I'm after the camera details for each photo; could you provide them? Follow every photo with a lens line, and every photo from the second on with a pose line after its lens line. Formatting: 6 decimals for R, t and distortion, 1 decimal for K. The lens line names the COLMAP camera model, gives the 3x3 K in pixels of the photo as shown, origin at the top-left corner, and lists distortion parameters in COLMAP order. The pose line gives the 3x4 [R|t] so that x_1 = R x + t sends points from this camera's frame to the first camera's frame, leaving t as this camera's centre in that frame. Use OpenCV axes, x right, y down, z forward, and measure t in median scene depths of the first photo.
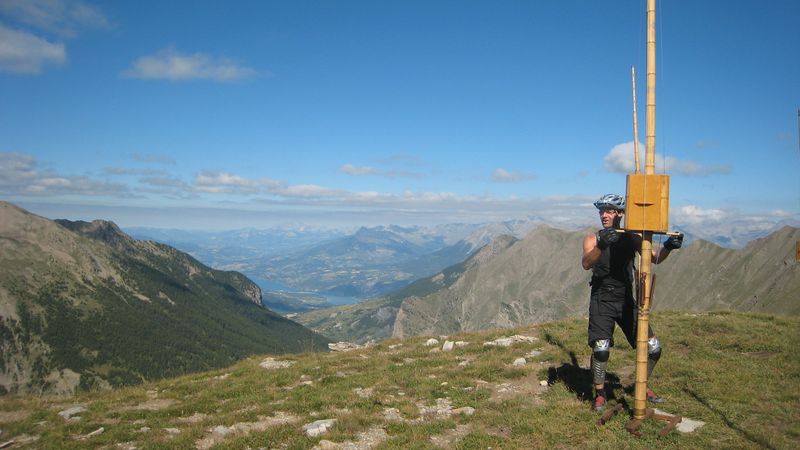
lens RADIAL K [[645.9, 0, 400.0], [0, 645.9, 225.0], [0, 0, 1]] dist [-0.152926, 0.083593]
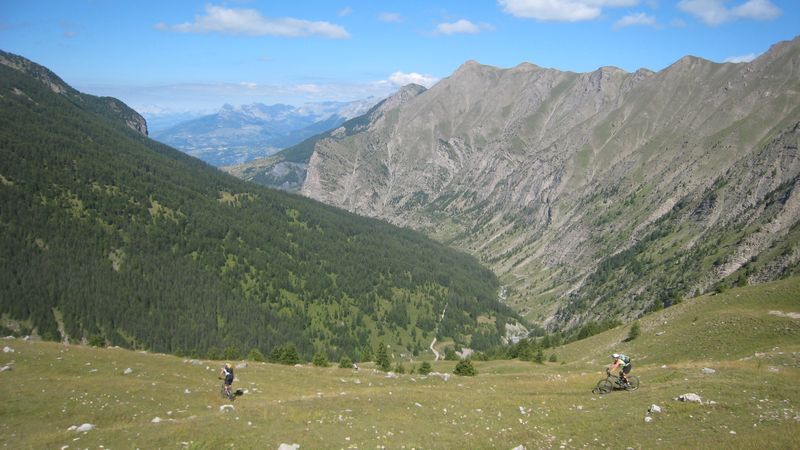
lens RADIAL K [[645.9, 0, 400.0], [0, 645.9, 225.0], [0, 0, 1]] dist [-0.152926, 0.083593]
pose [[0.977397, -0.026604, 0.209732, -0.069417], [-0.011085, 0.984237, 0.176505, 0.075255], [-0.211121, -0.174840, 0.961696, 0.152568]]
